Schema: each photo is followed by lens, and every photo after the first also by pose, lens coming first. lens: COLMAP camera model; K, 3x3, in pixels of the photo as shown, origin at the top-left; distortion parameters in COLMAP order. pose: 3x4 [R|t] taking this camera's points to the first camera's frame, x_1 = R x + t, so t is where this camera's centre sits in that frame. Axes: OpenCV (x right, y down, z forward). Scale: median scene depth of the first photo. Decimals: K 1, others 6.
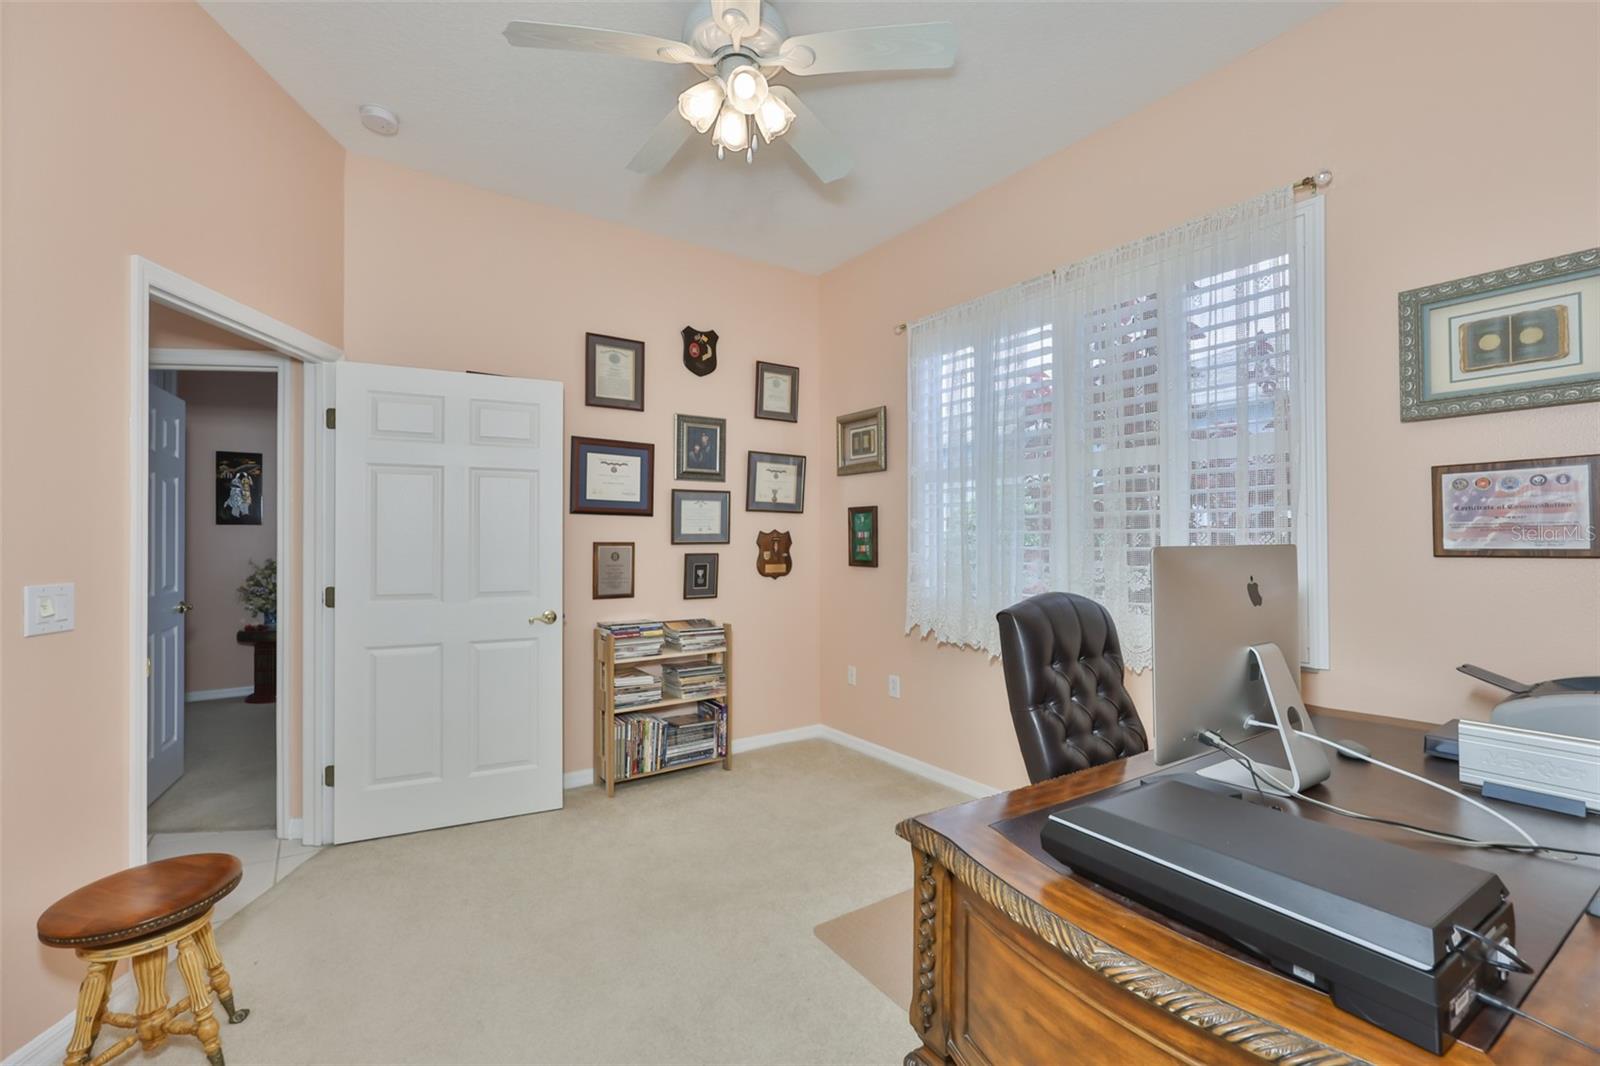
lens RADIAL K [[693.8, 0, 797.8], [0, 693.8, 533.2], [0, 0, 1]] dist [-0.006781, 0.000386]
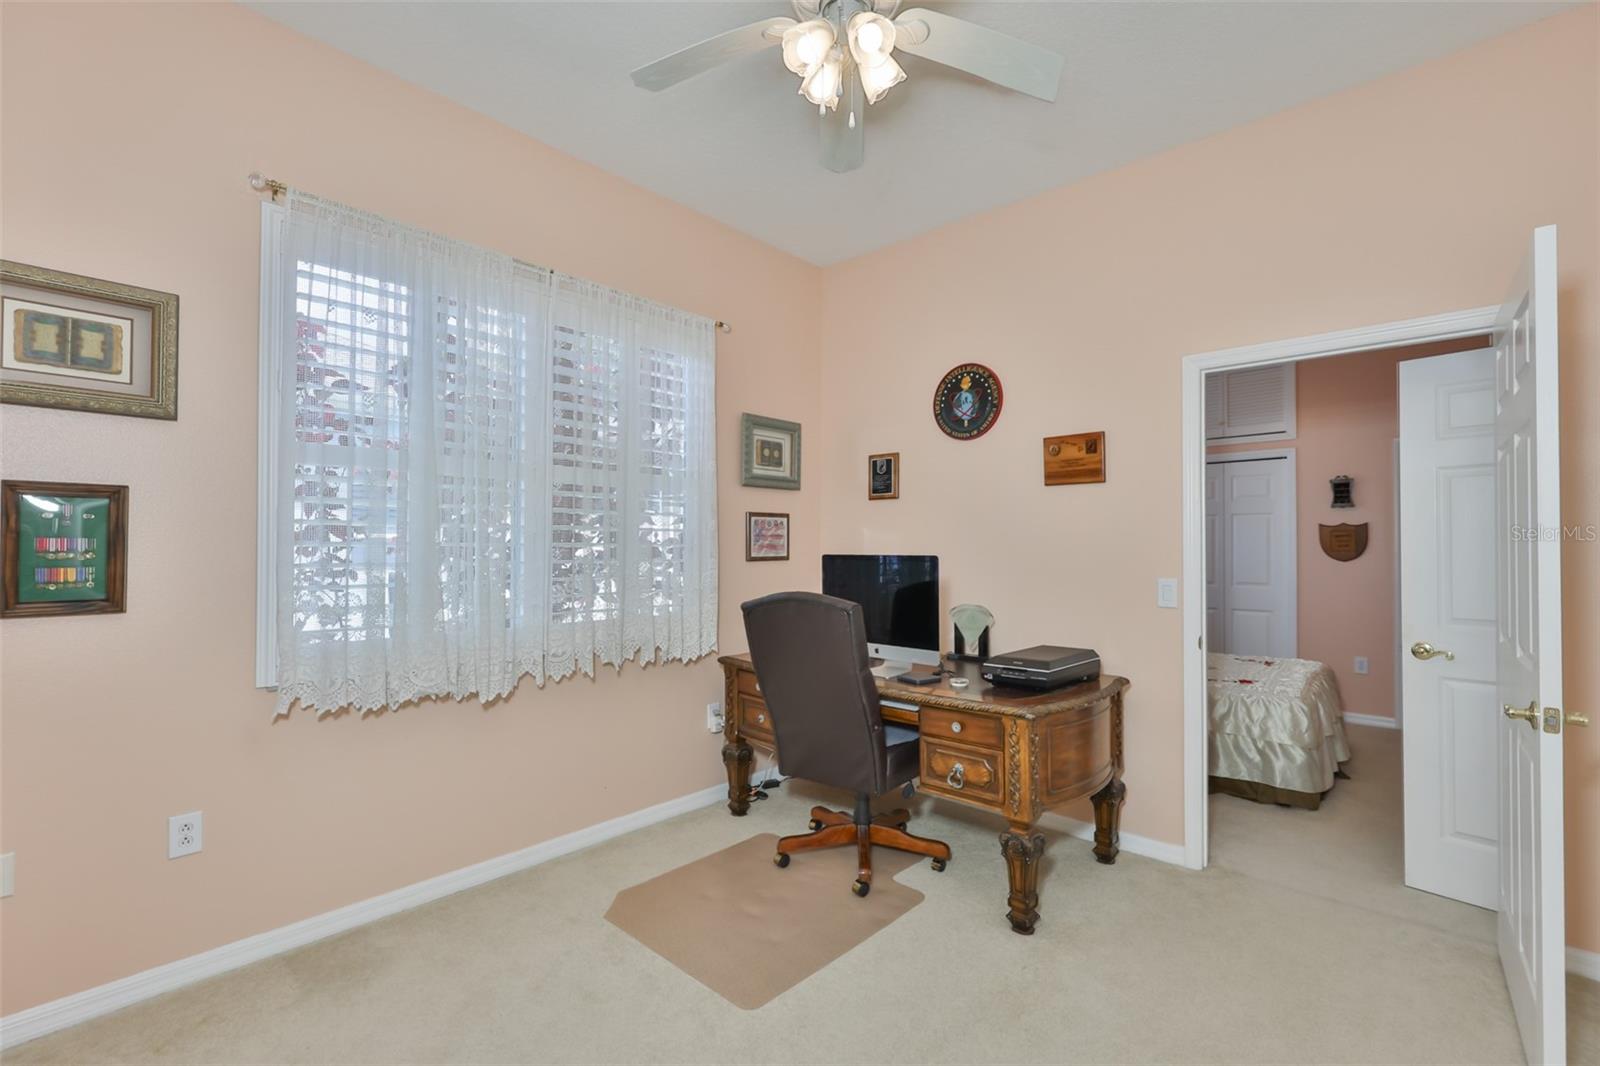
lens RADIAL K [[693.8, 0, 799.4], [0, 693.8, 533.7], [0, 0, 1]] dist [-0.006781, 0.000386]
pose [[-0.218024, 0.017633, 0.975784, -0.919980], [-0.011952, 0.999714, -0.020736, -0.002218], [-0.975870, -0.016184, -0.217751, 1.280105]]
